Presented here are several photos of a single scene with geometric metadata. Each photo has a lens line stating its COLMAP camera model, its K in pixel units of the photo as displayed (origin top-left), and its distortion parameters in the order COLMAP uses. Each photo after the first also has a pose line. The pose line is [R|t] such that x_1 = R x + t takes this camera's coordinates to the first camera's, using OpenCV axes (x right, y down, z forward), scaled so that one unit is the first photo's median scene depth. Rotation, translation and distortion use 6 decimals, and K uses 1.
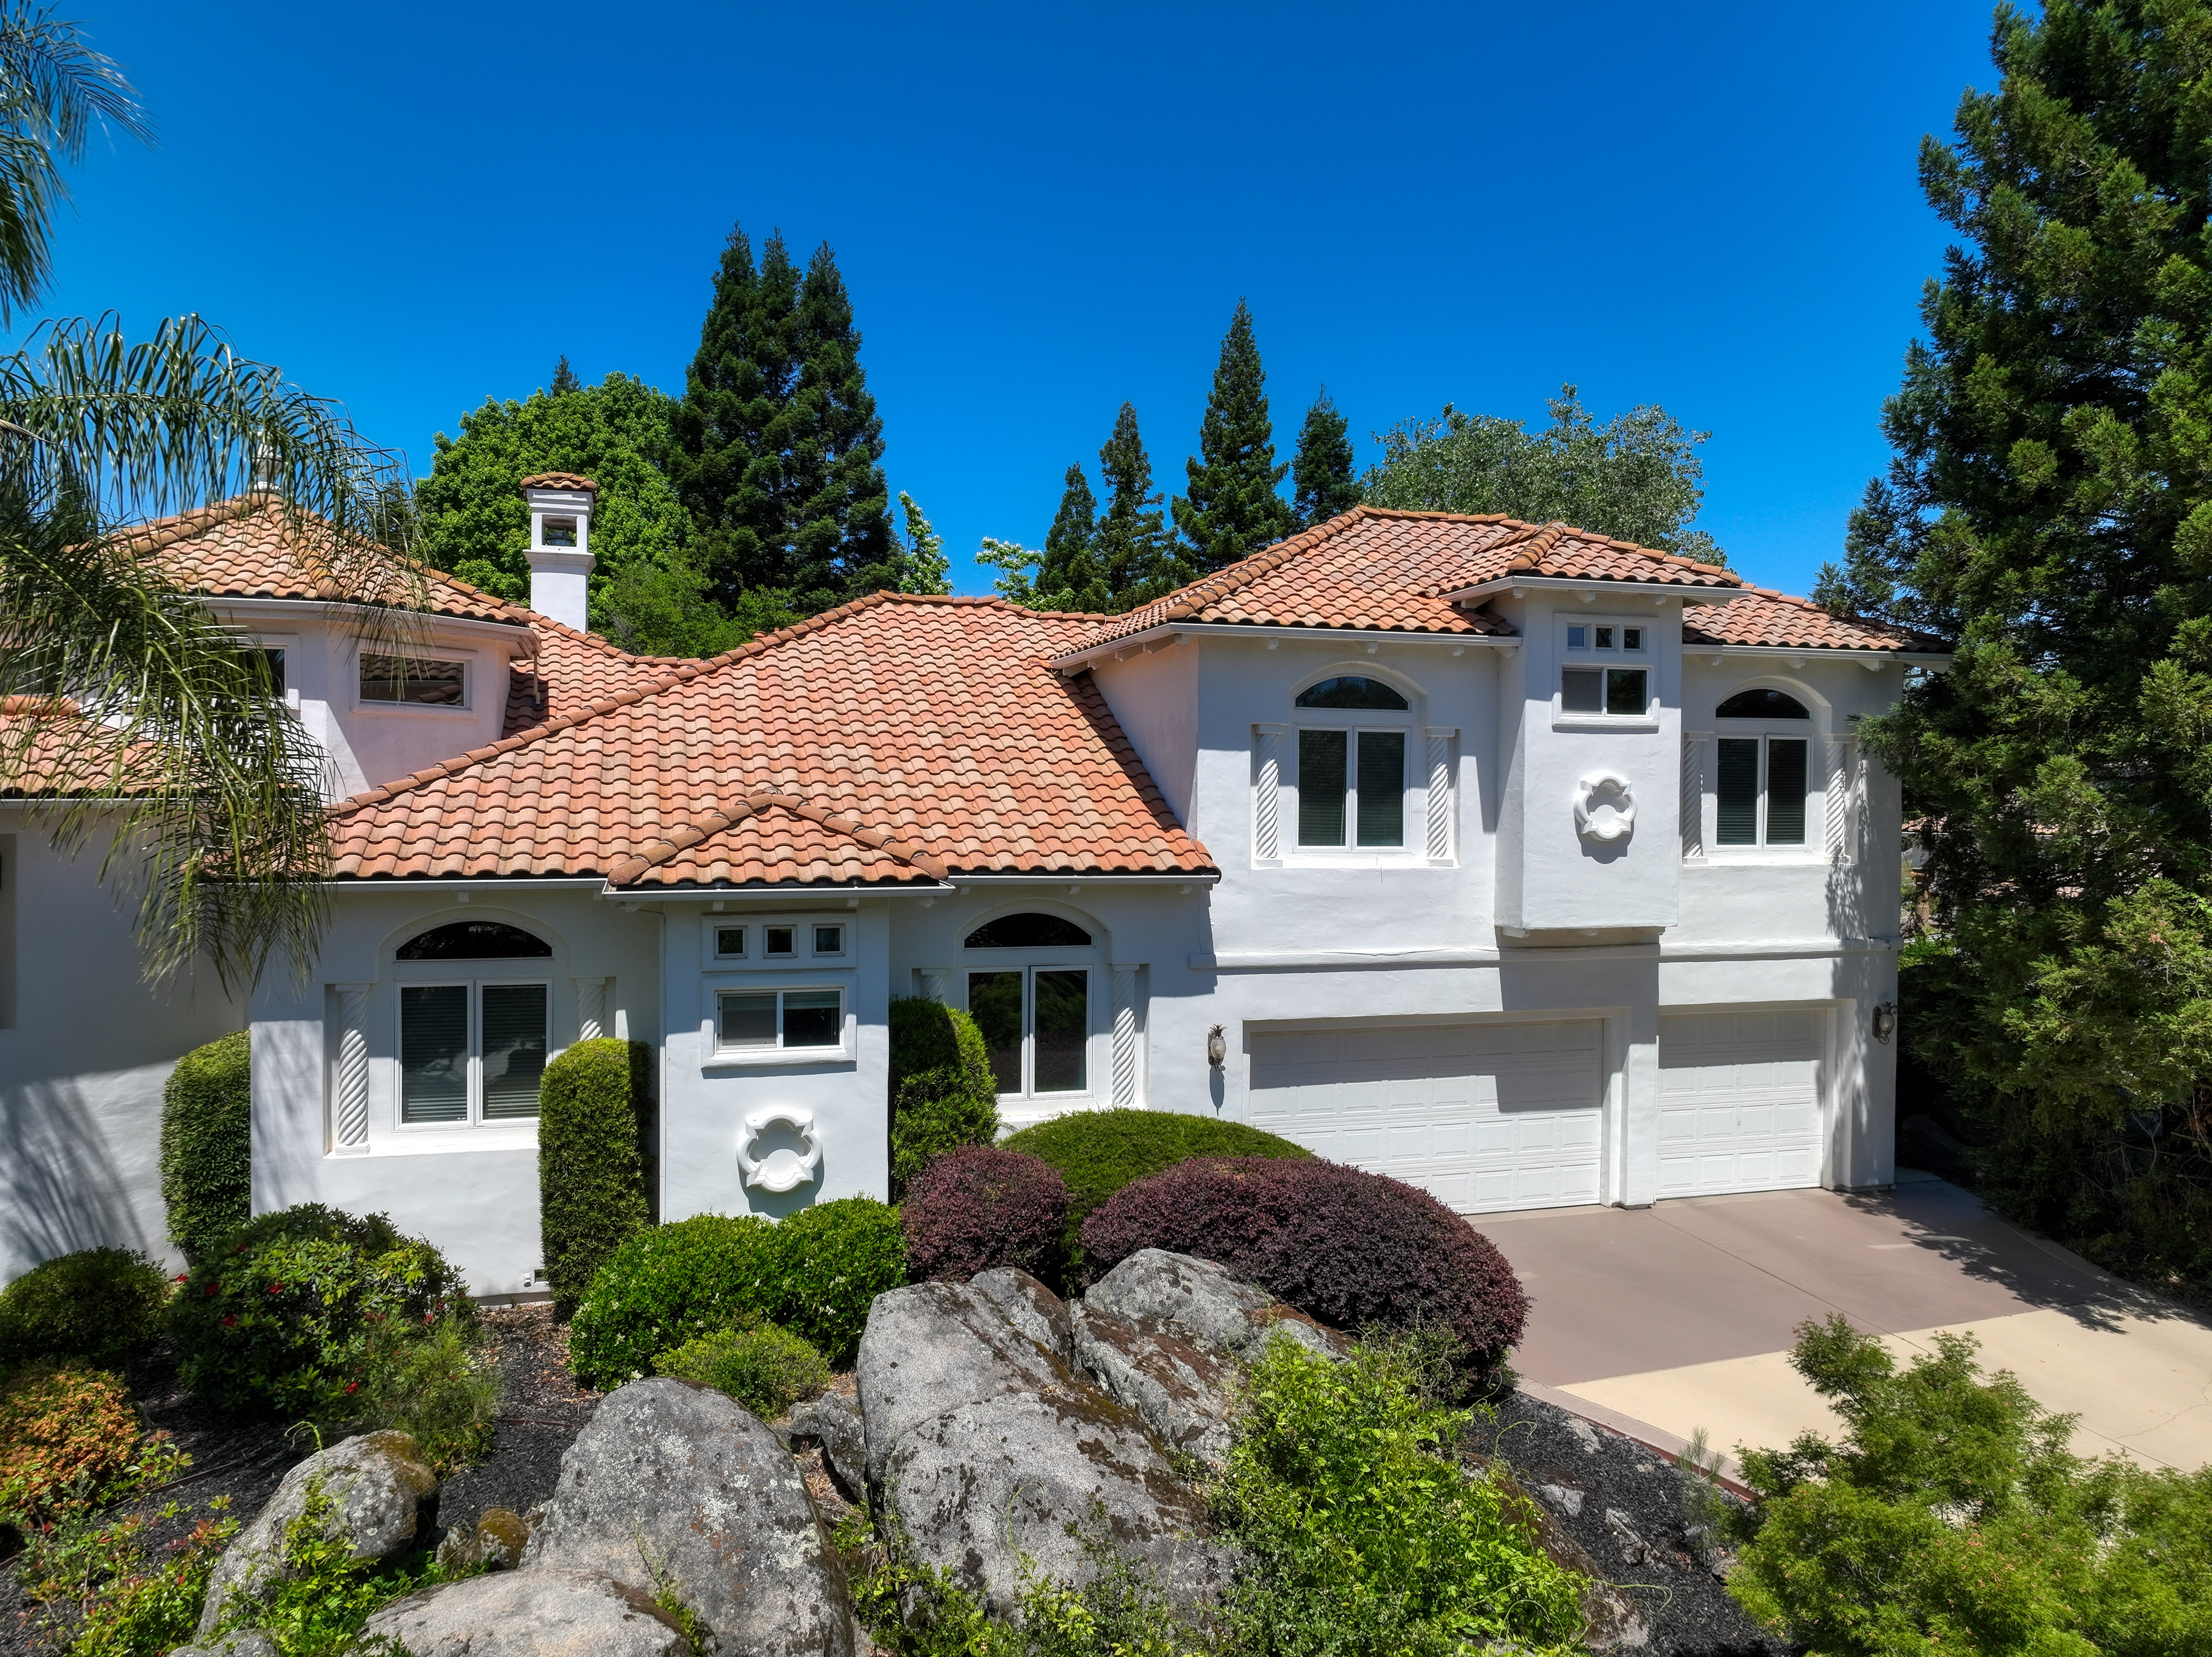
lens RADIAL K [[1563.6, 0, 1100.9], [0, 1563.6, 821.8], [0, 0, 1]] dist [0.007003, 0.007274]
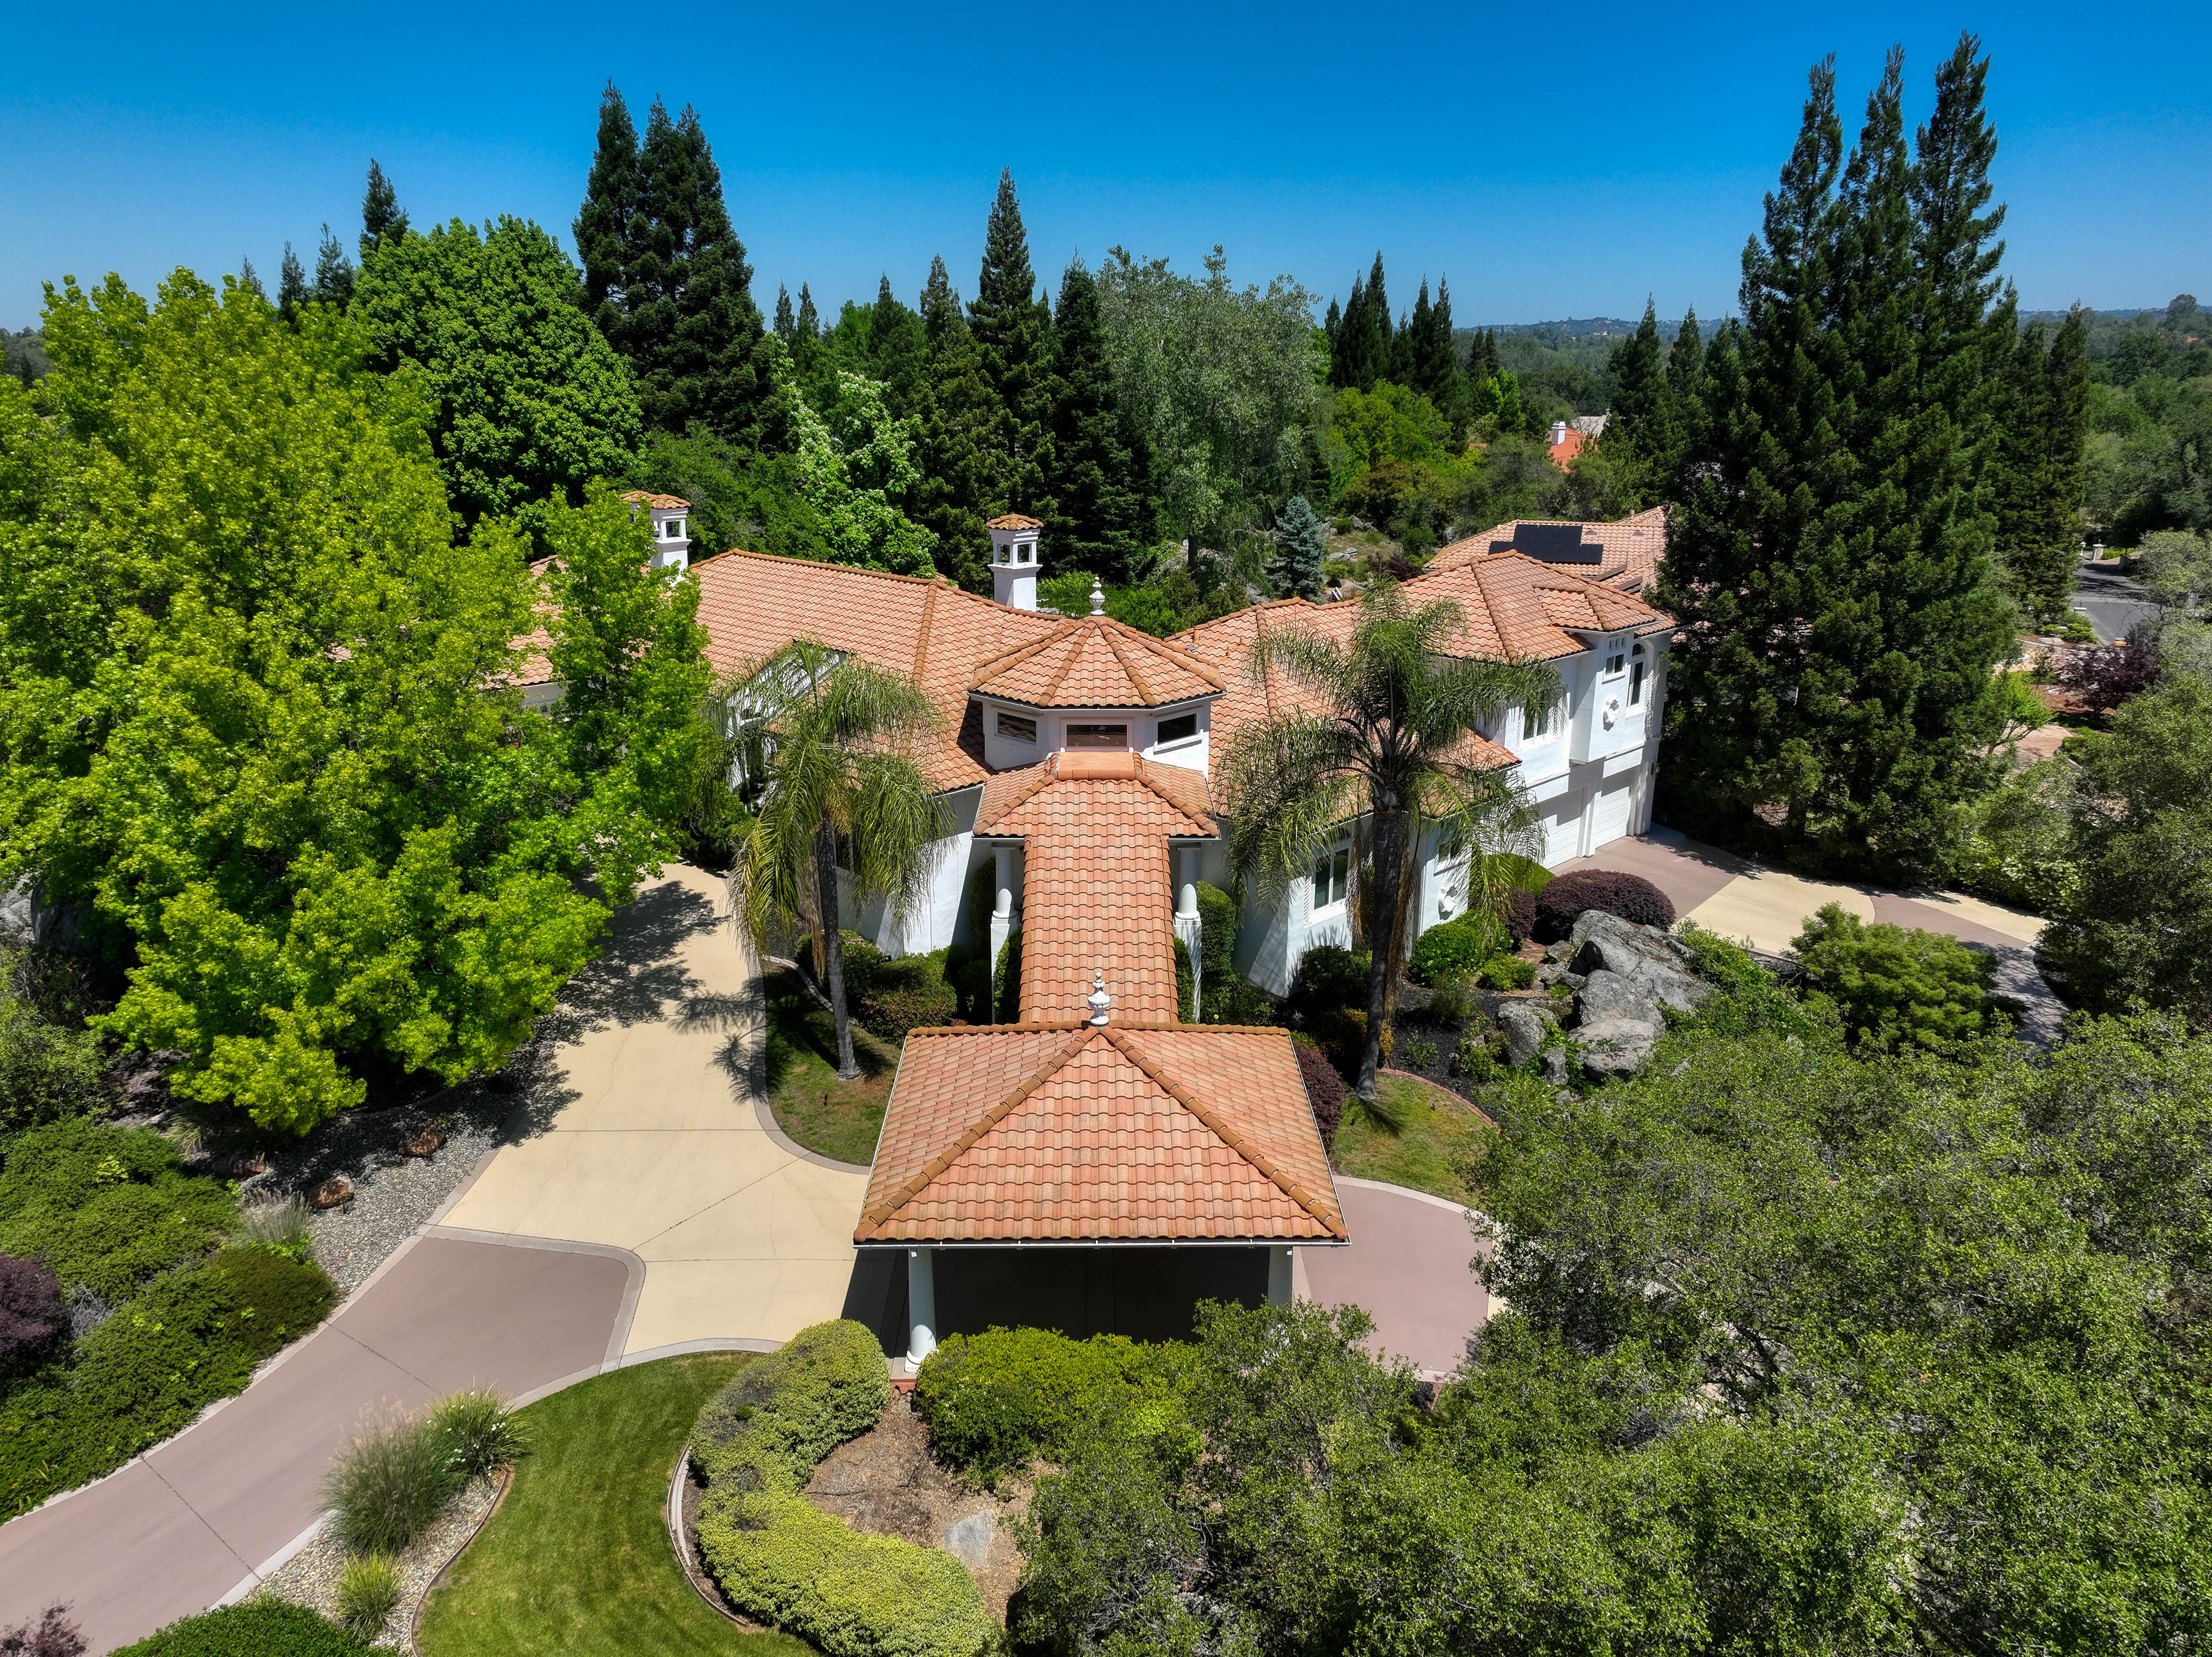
lens RADIAL K [[1563.6, 0, 1100.9], [0, 1563.6, 821.8], [0, 0, 1]] dist [0.007003, 0.007274]
pose [[0.878434, -0.140503, 0.456741, -1.599537], [0.009506, 0.960747, 0.277262, -0.550992], [-0.477769, -0.239215, 0.845289, -0.796171]]
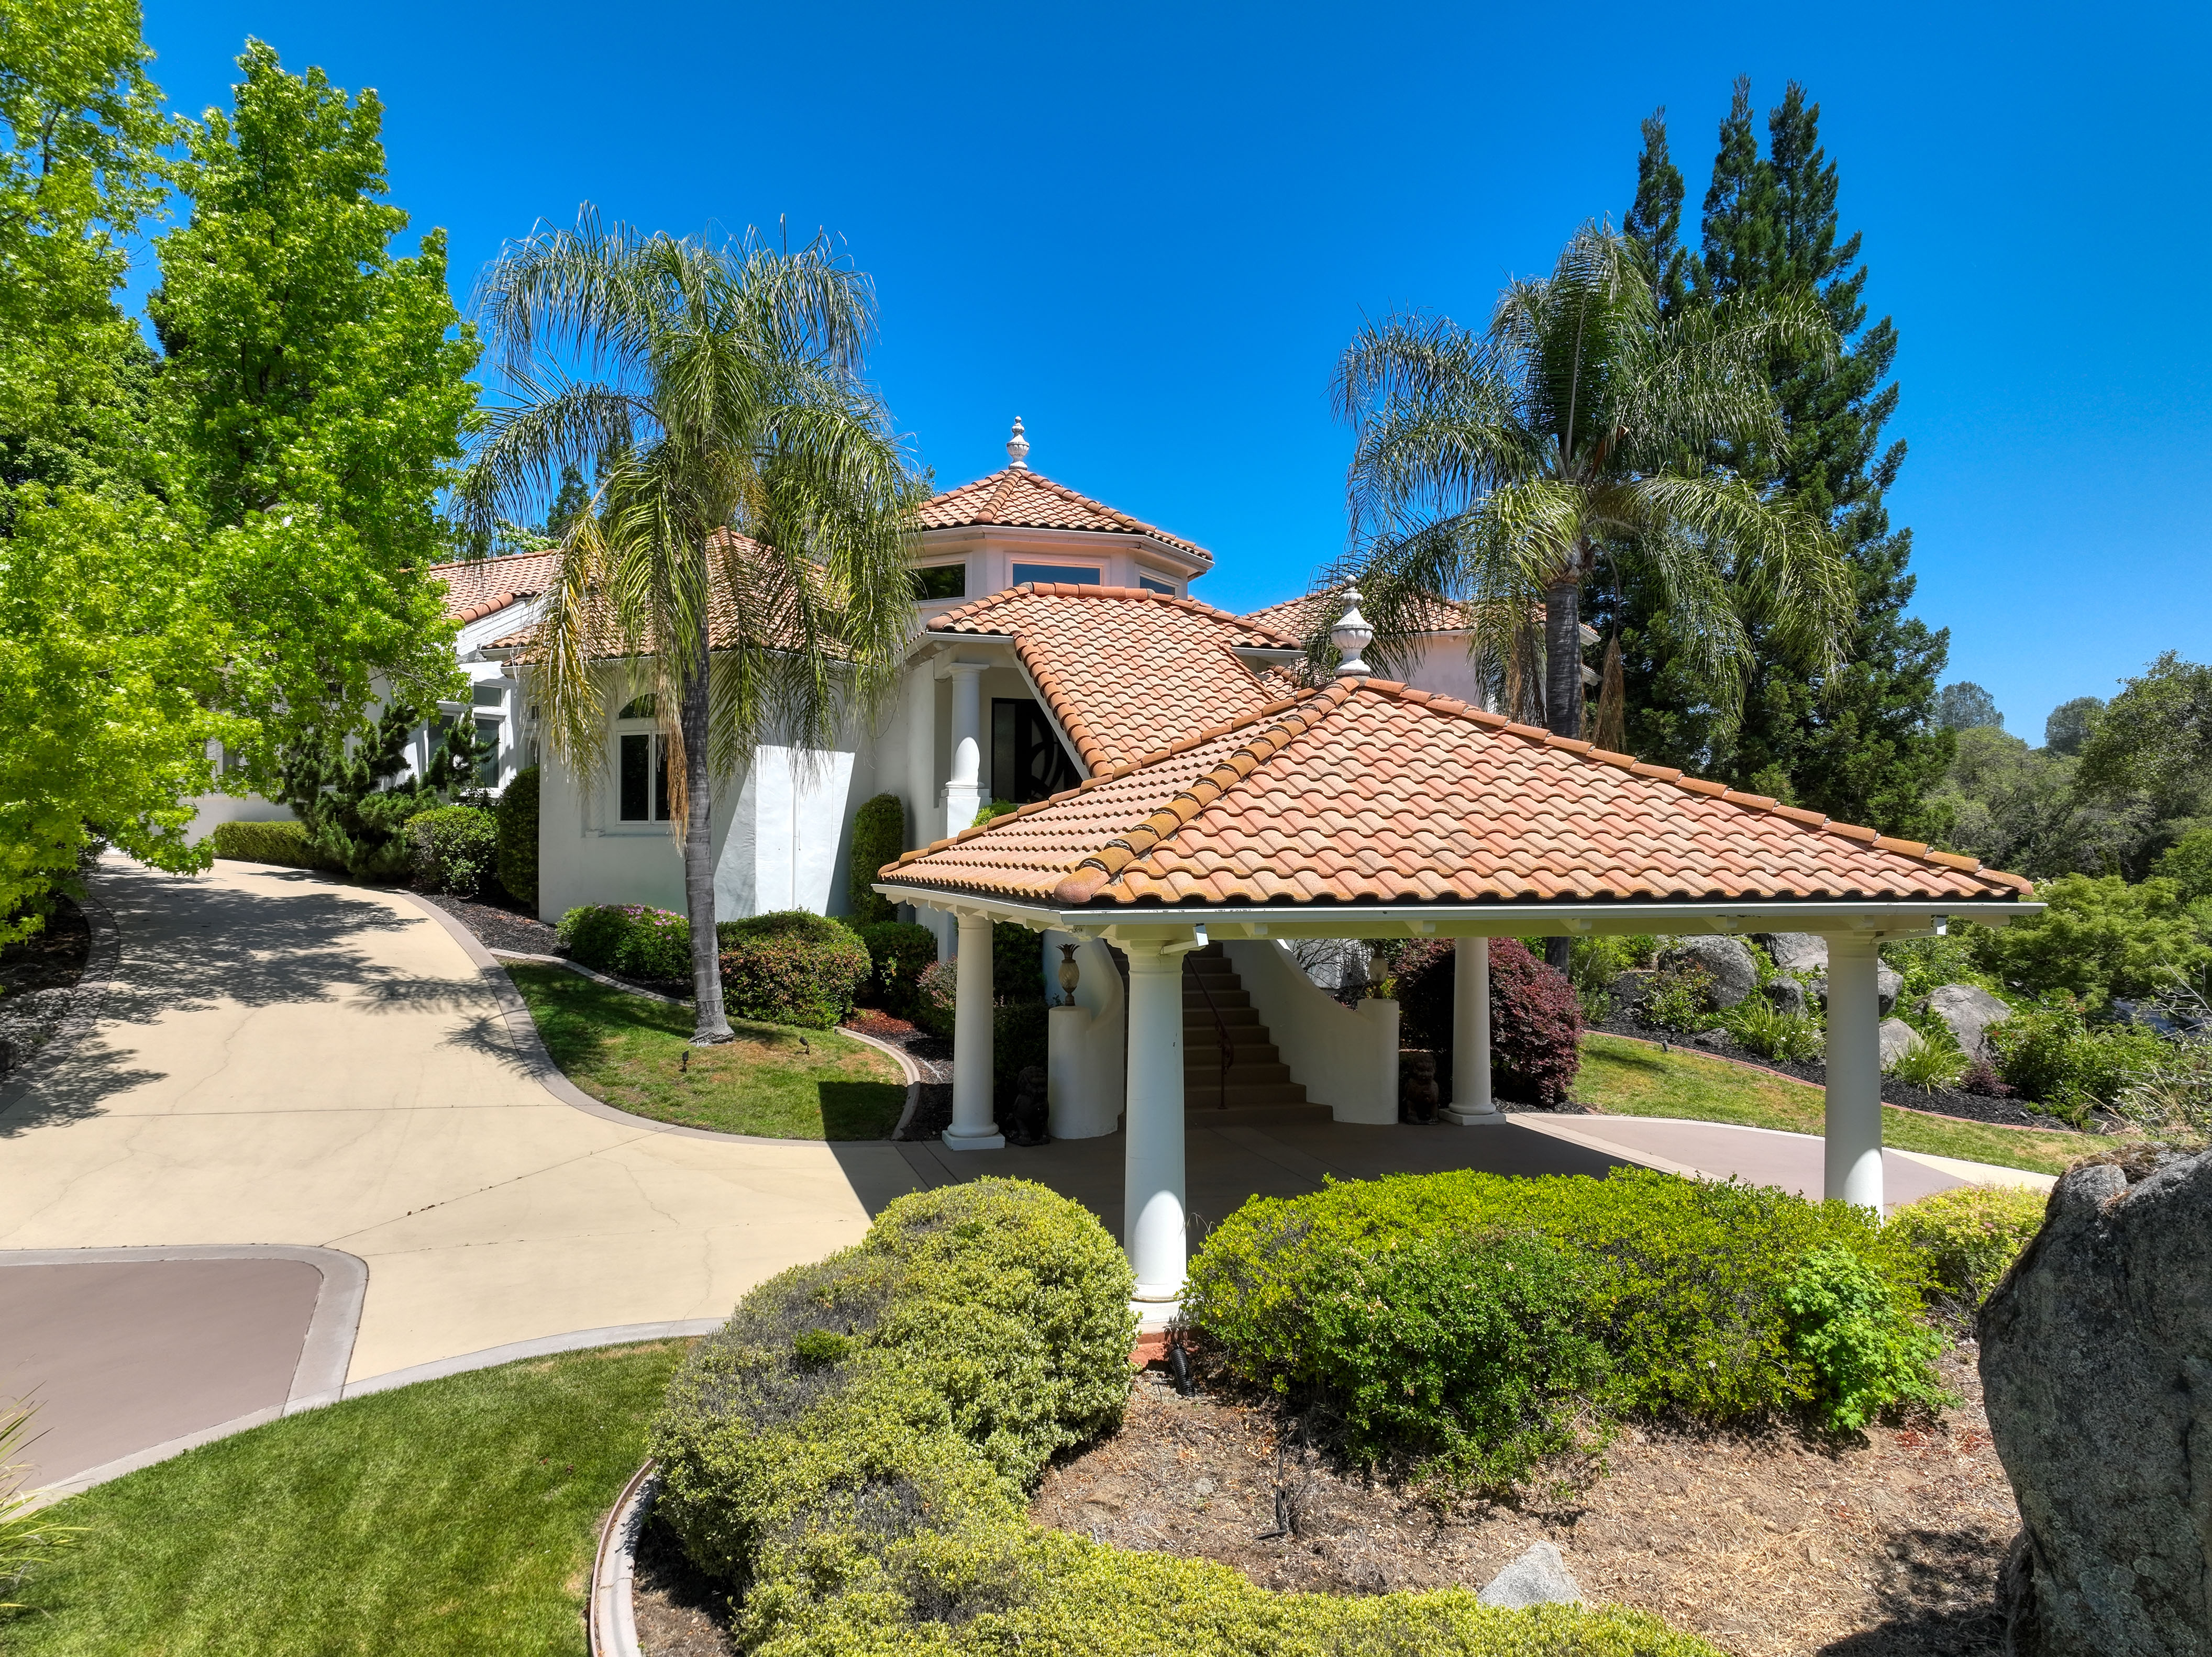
lens RADIAL K [[1541.2, 0, 1106.0], [0, 1541.2, 828.5], [0, 0, 1]] dist [0.012181, 0.000814]
pose [[0.708083, 0.010600, 0.706049, -1.585094], [0.012543, 0.999541, -0.027585, 0.156463], [-0.706017, 0.028388, 0.707625, -0.028041]]
